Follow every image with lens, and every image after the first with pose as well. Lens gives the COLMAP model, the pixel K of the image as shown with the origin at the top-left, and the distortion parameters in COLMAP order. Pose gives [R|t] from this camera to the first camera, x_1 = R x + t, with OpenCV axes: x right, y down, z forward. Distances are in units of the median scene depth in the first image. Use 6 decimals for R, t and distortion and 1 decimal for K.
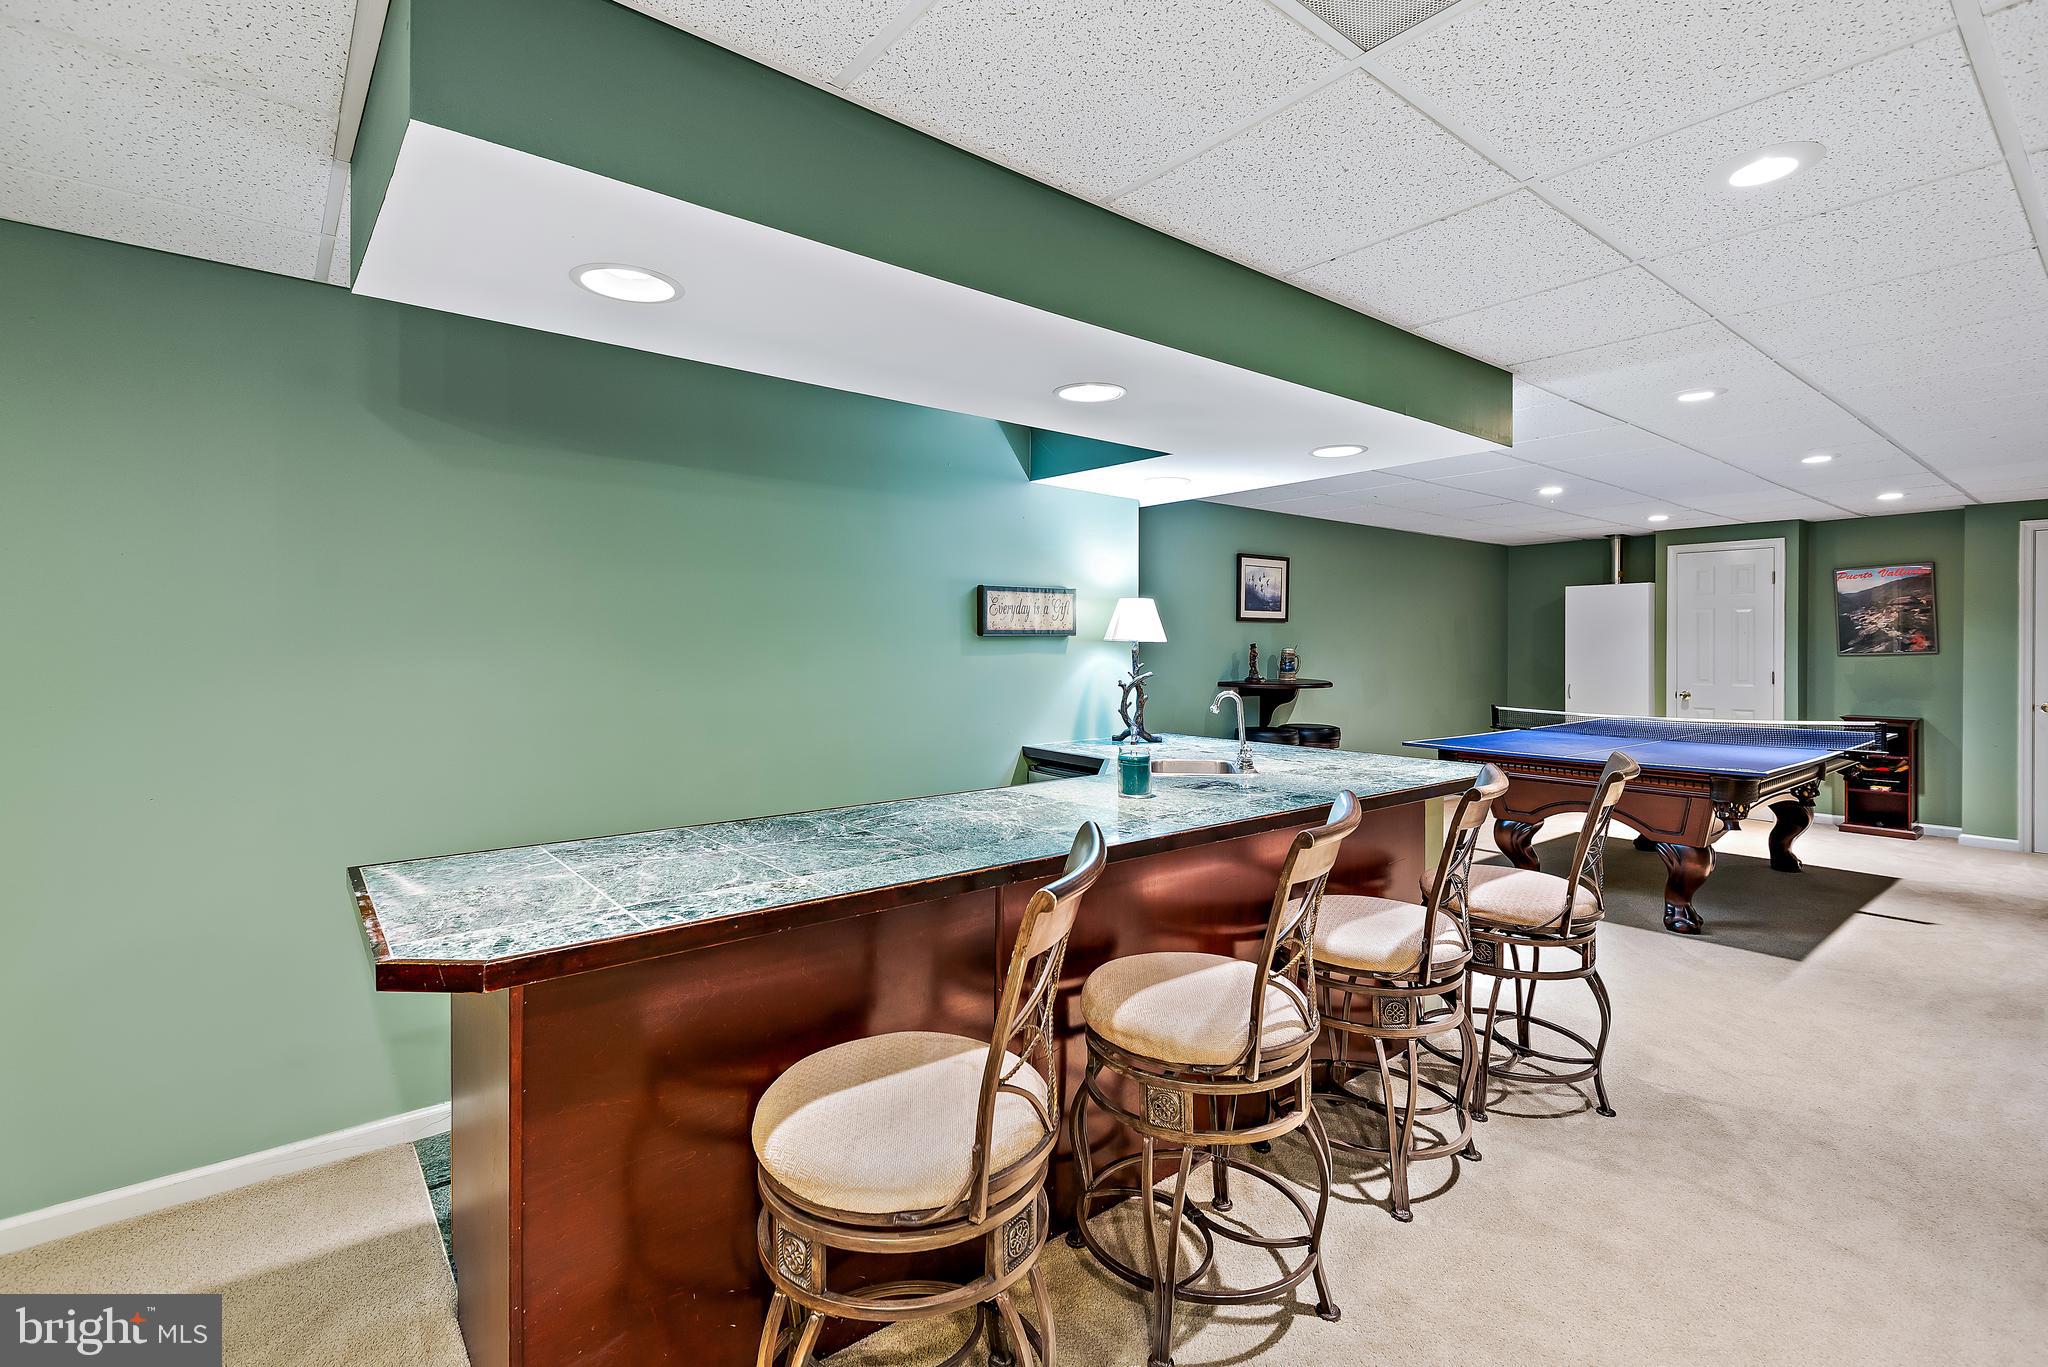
lens RADIAL K [[936.8, 0, 1023.3], [0, 936.8, 670.9], [0, 0, 1]] dist [0.000665, 0.000183]
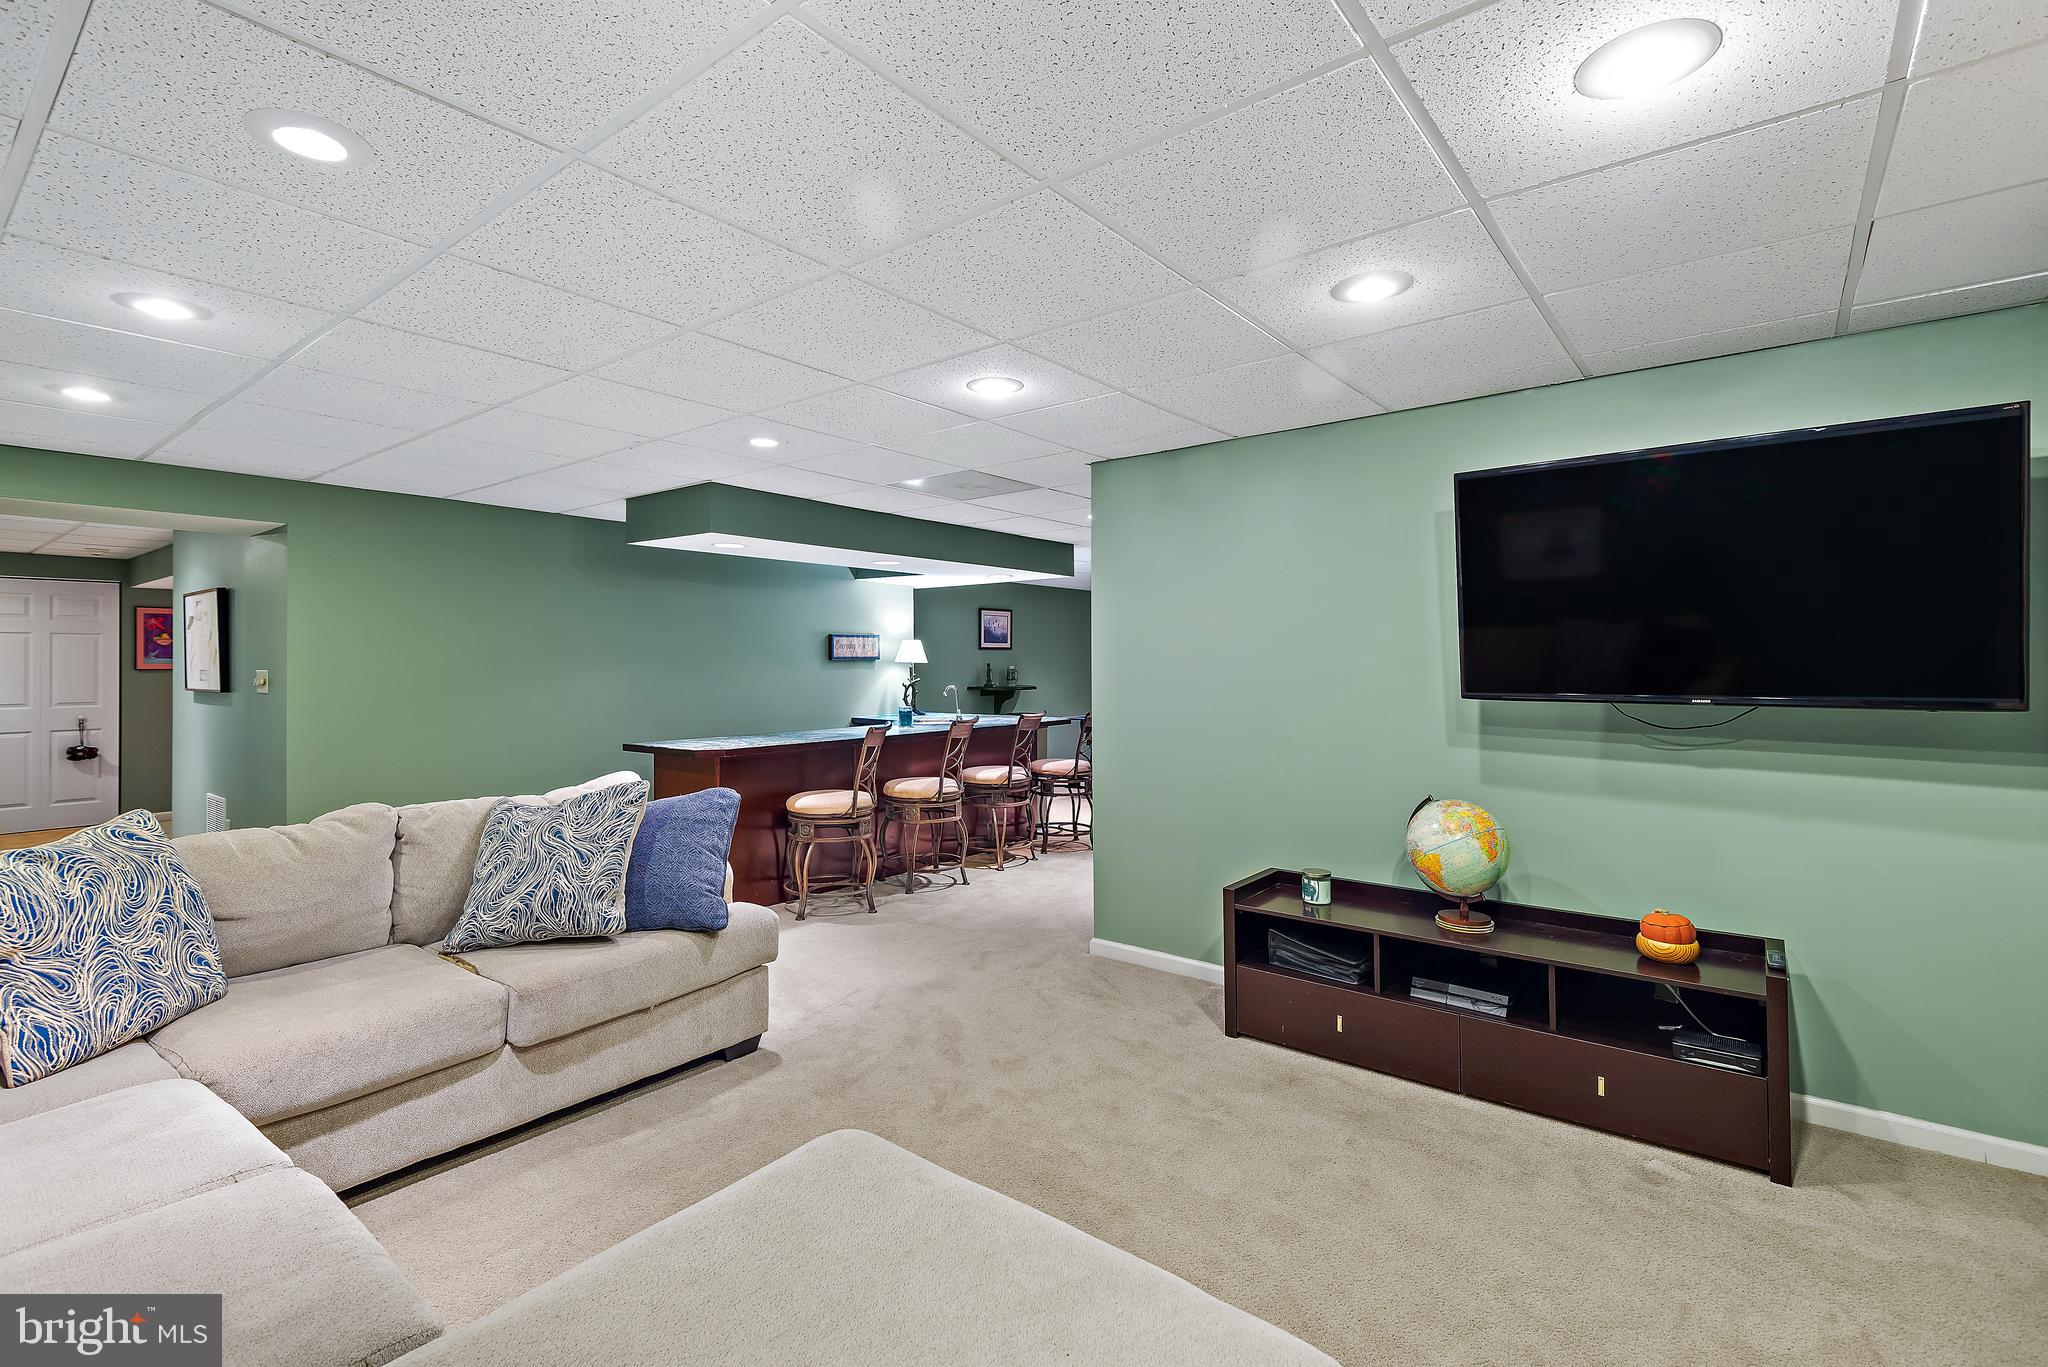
lens RADIAL K [[936.8, 0, 1029.8], [0, 936.8, 674.1], [0, 0, 1]] dist [0.000665, 0.000183]
pose [[0.975687, -0.005871, 0.219090, -0.061196], [0.009461, 0.999838, -0.015340, 0.022563], [-0.218964, 0.017040, 0.975584, -0.884667]]
